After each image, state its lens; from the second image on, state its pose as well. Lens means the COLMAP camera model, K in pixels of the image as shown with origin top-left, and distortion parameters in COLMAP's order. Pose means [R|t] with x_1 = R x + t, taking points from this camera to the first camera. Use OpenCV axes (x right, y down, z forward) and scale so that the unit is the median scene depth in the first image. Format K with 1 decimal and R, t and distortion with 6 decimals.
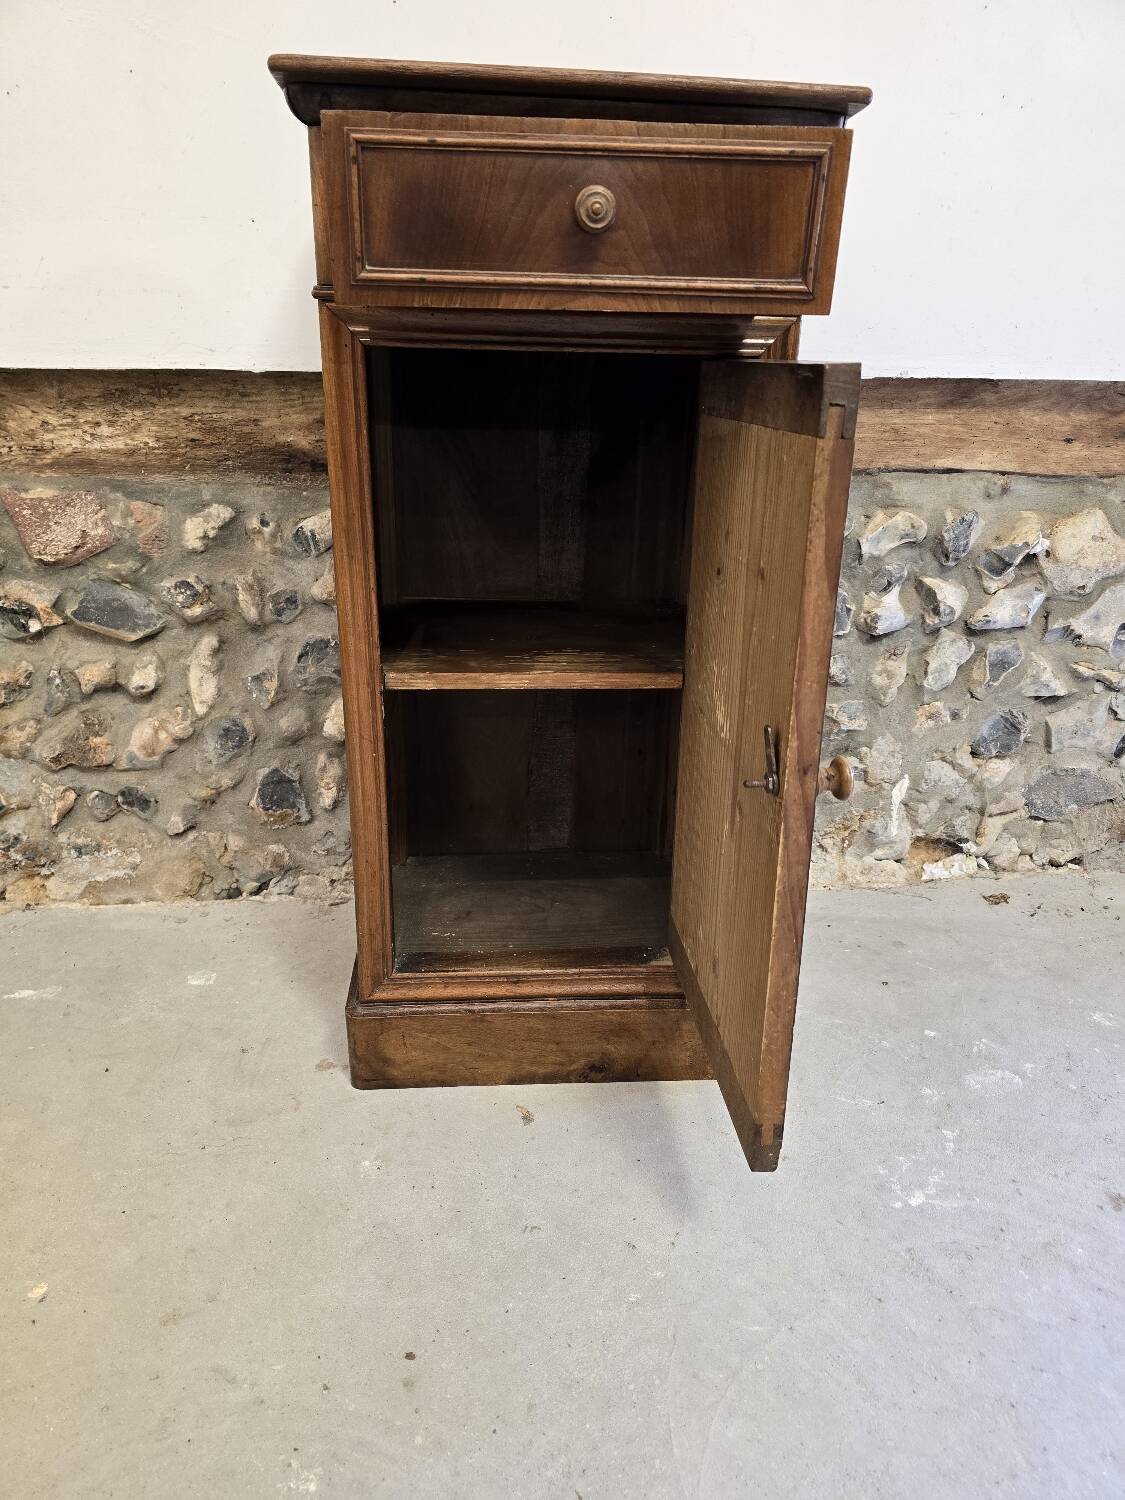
lens RADIAL K [[1015.2, 0, 564.8], [0, 1015.2, 739.9], [0, 0, 1]] dist [0.053164, -0.059914]
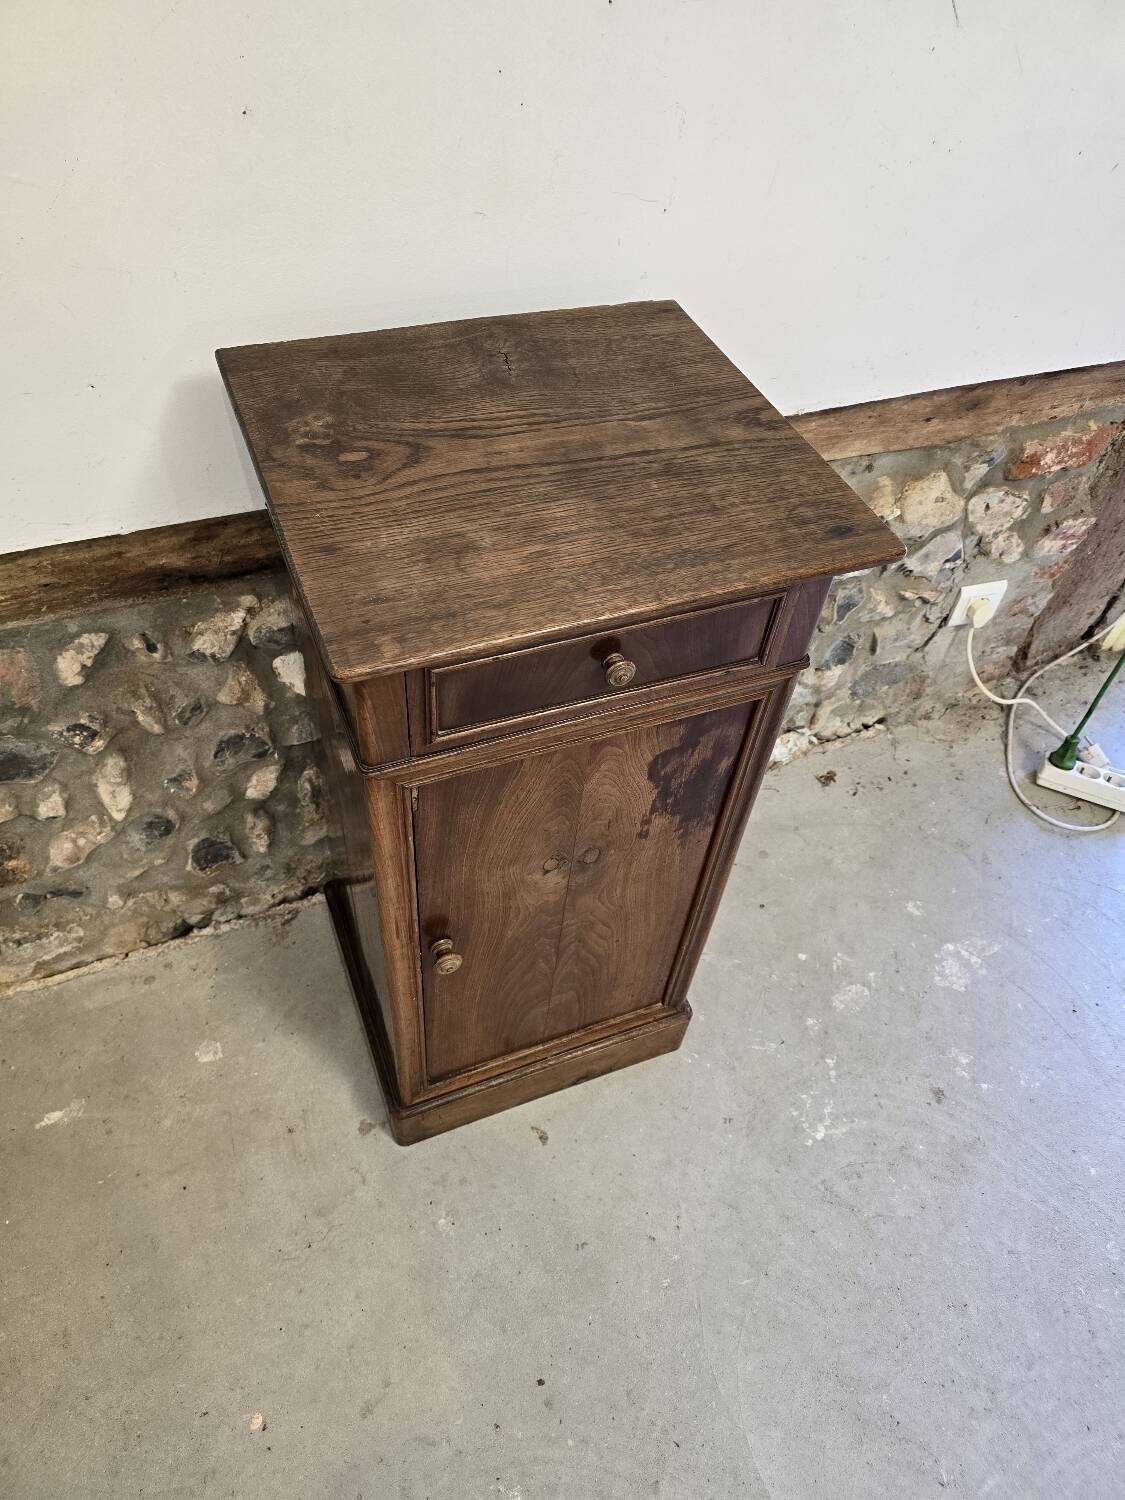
lens RADIAL K [[1015.2, 0, 564.8], [0, 1015.2, 739.9], [0, 0, 1]] dist [0.053164, -0.059914]
pose [[0.954118, -0.192083, 0.229700, -0.161401], [0.058800, 0.872383, 0.485273, -0.535831], [-0.293599, -0.449502, 0.843651, 0.088316]]
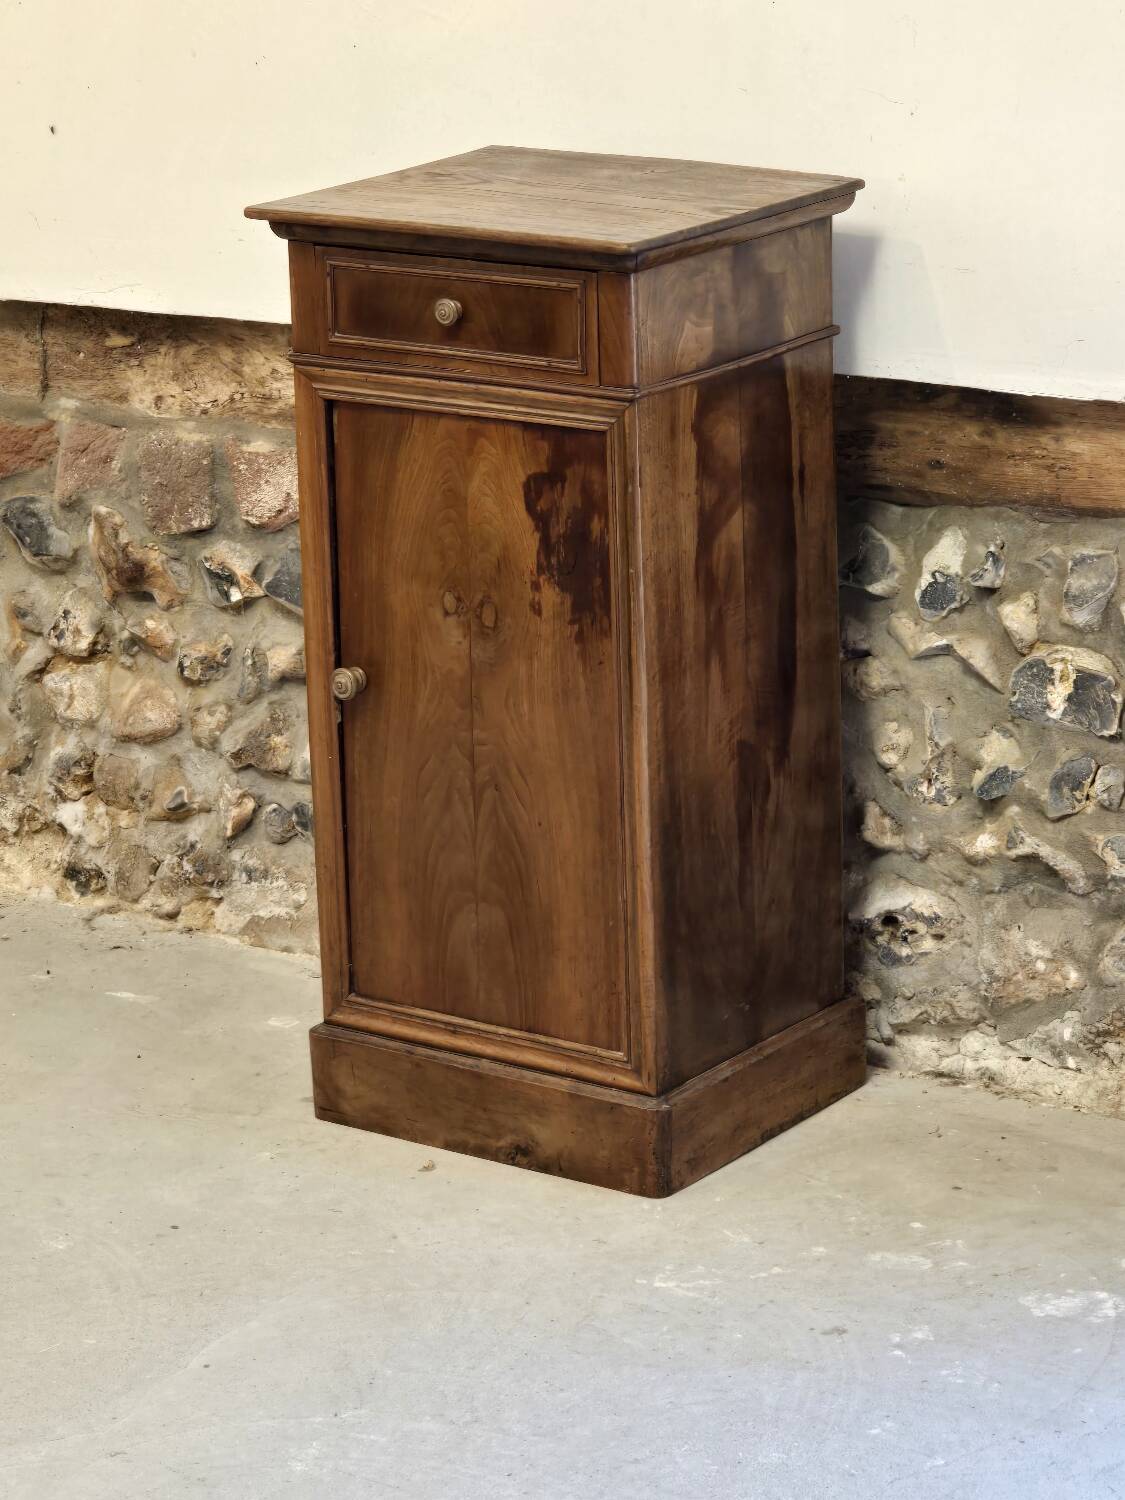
lens RADIAL K [[4626.7, 0, 608.2], [0, 4626.7, 786.3], [0, 0, 1]] dist [-1.295540, 30.364394]
pose [[0.778098, 0.138706, -0.612638, 1.998486], [-0.185699, 0.982515, -0.013403, 0.037263], [0.600067, 0.124195, 0.790250, -1.734627]]
